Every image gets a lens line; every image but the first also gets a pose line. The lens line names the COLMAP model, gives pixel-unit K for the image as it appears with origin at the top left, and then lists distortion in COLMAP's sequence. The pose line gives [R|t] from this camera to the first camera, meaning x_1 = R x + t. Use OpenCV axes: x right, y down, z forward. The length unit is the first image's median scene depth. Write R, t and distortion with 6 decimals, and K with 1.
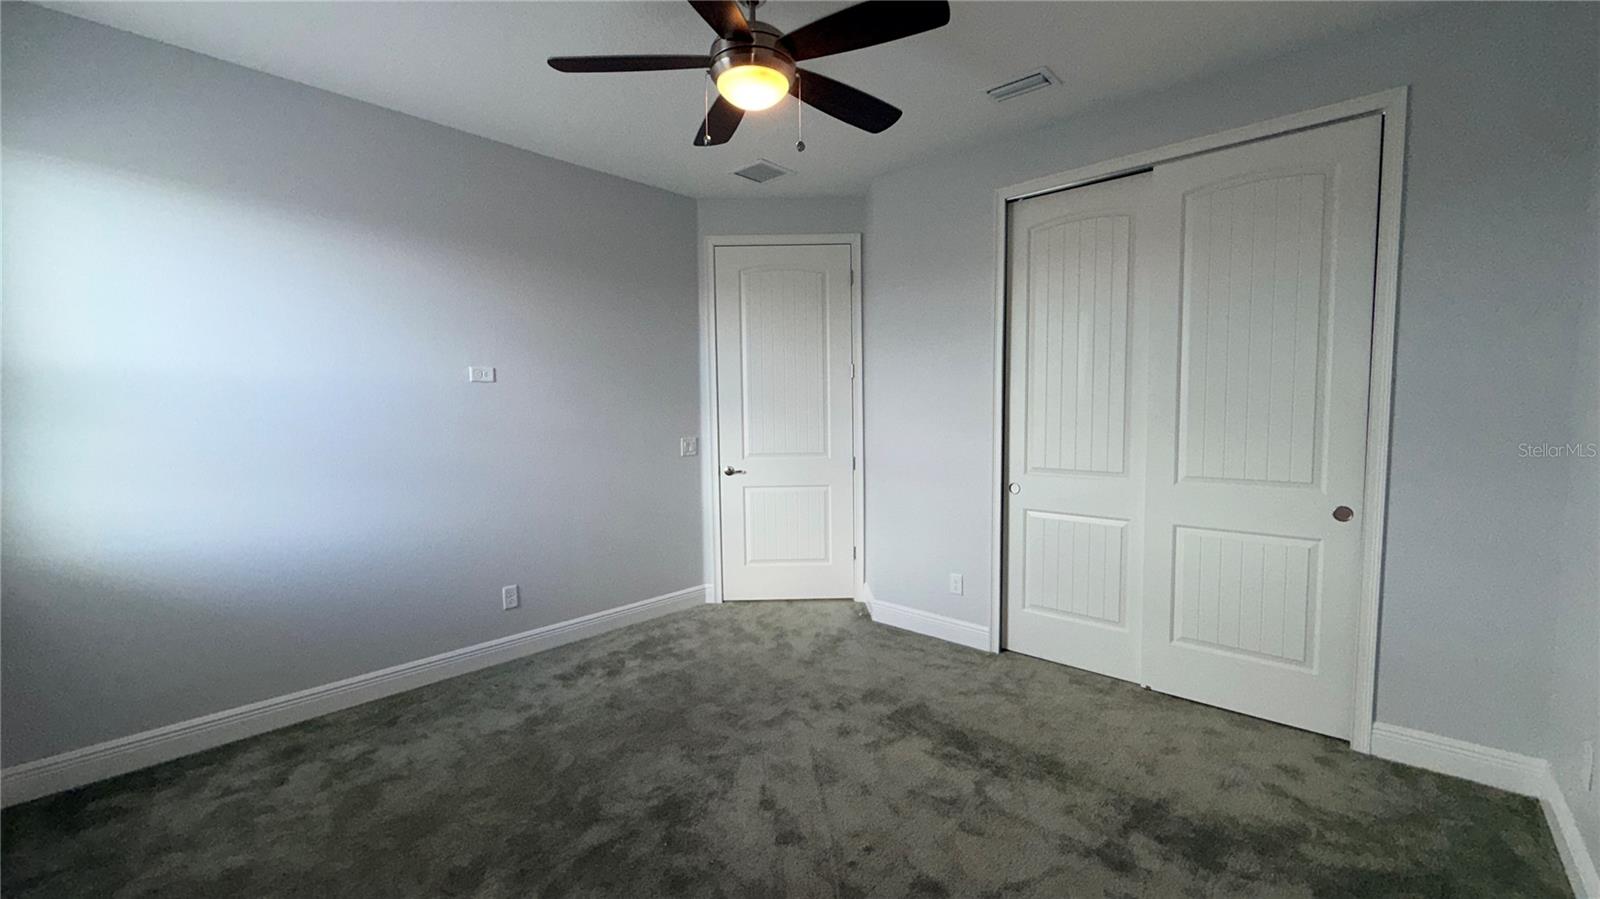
lens RADIAL K [[636.1, 0, 796.4], [0, 636.1, 449.0], [0, 0, 1]] dist [0.000790, 0.000165]
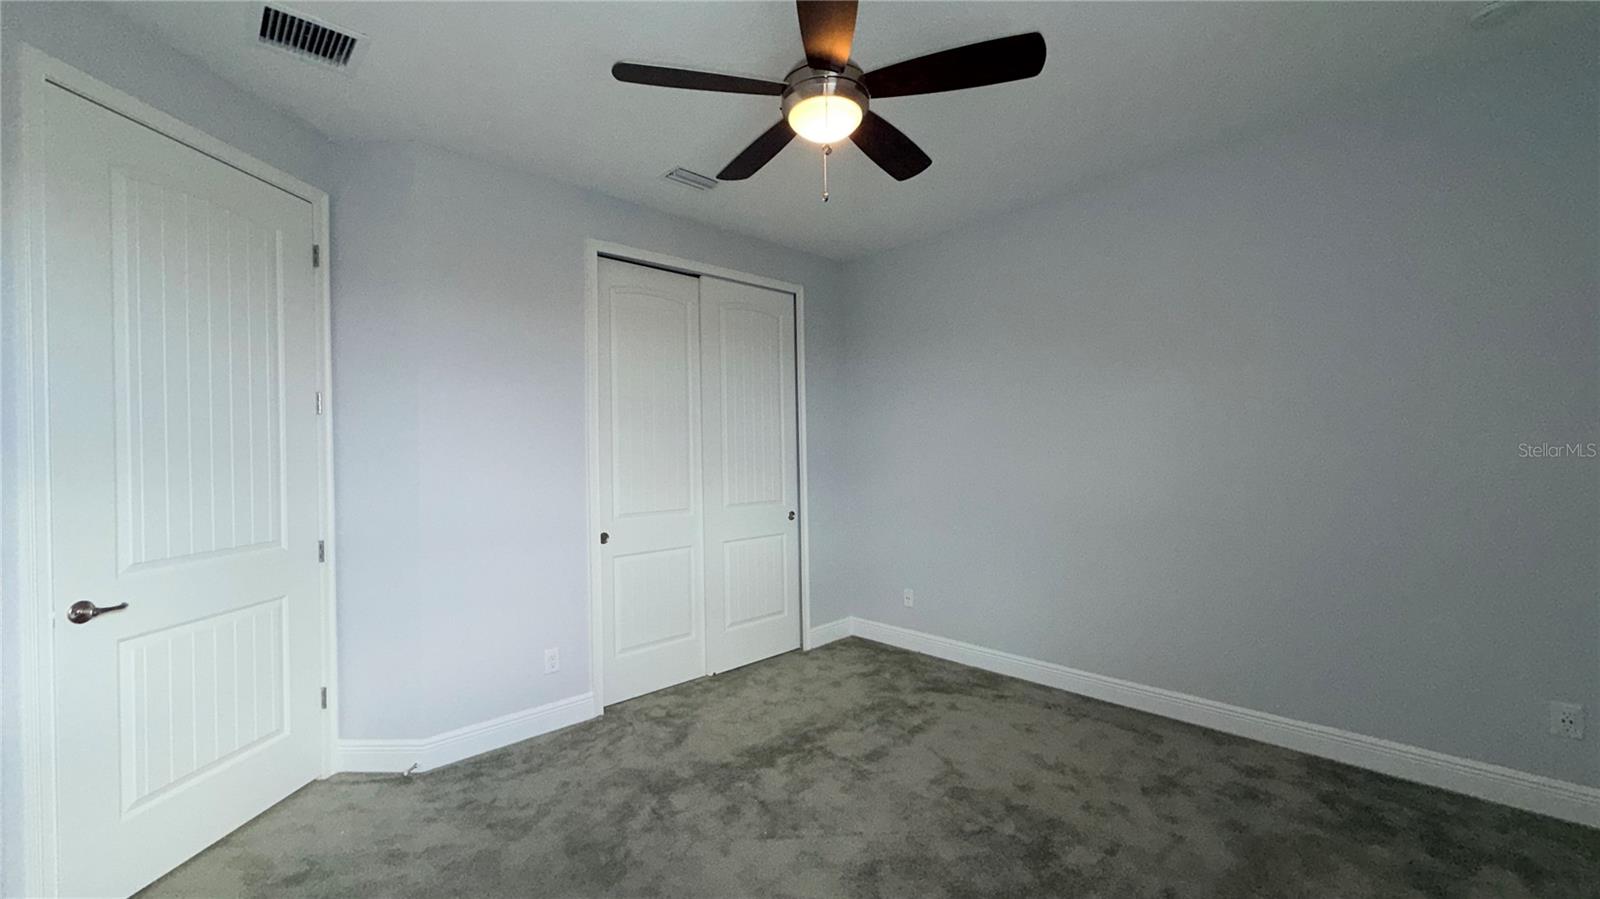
lens RADIAL K [[636.1, 0, 796.4], [0, 636.1, 449.0], [0, 0, 1]] dist [0.000790, 0.000165]
pose [[0.074377, 0.016072, 0.997101, -0.696714], [0.091566, 0.995536, -0.022877, -0.027851], [-0.993017, 0.093002, 0.072574, 0.690242]]
